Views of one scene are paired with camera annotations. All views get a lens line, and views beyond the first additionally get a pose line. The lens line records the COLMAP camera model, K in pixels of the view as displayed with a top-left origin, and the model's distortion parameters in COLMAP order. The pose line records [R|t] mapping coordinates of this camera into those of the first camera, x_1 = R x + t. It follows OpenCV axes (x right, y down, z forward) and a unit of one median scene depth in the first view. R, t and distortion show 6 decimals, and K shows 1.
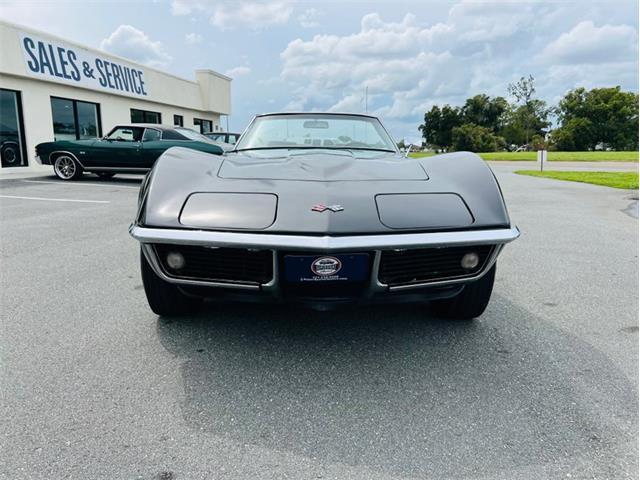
lens RADIAL K [[481.3, 0, 323.6], [0, 481.3, 238.2], [0, 0, 1]] dist [0.049912, -0.055003]
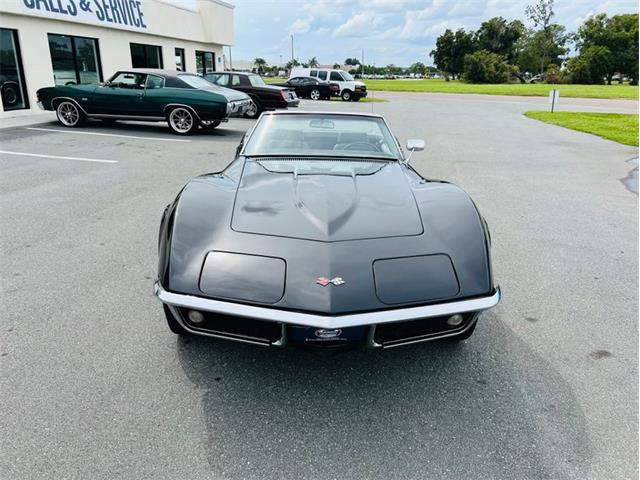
lens RADIAL K [[481.3, 0, 328.0], [0, 481.3, 238.2], [0, 0, 1]] dist [0.049912, -0.055003]
pose [[0.999834, 0.018066, 0.002278, -0.000257], [-0.018205, 0.989340, 0.144484, -0.037198], [0.000356, -0.144501, 0.989505, -0.012157]]
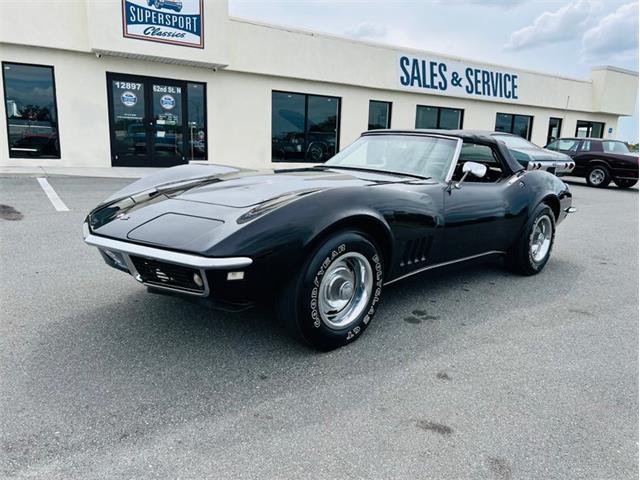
lens RADIAL K [[481.3, 0, 327.9], [0, 481.3, 246.3], [0, 0, 1]] dist [0.049912, -0.055003]
pose [[0.684736, 0.180023, -0.706207, 0.164985], [-0.168111, 0.981895, 0.087300, -0.023142], [0.709137, 0.058944, 0.702602, 0.048739]]
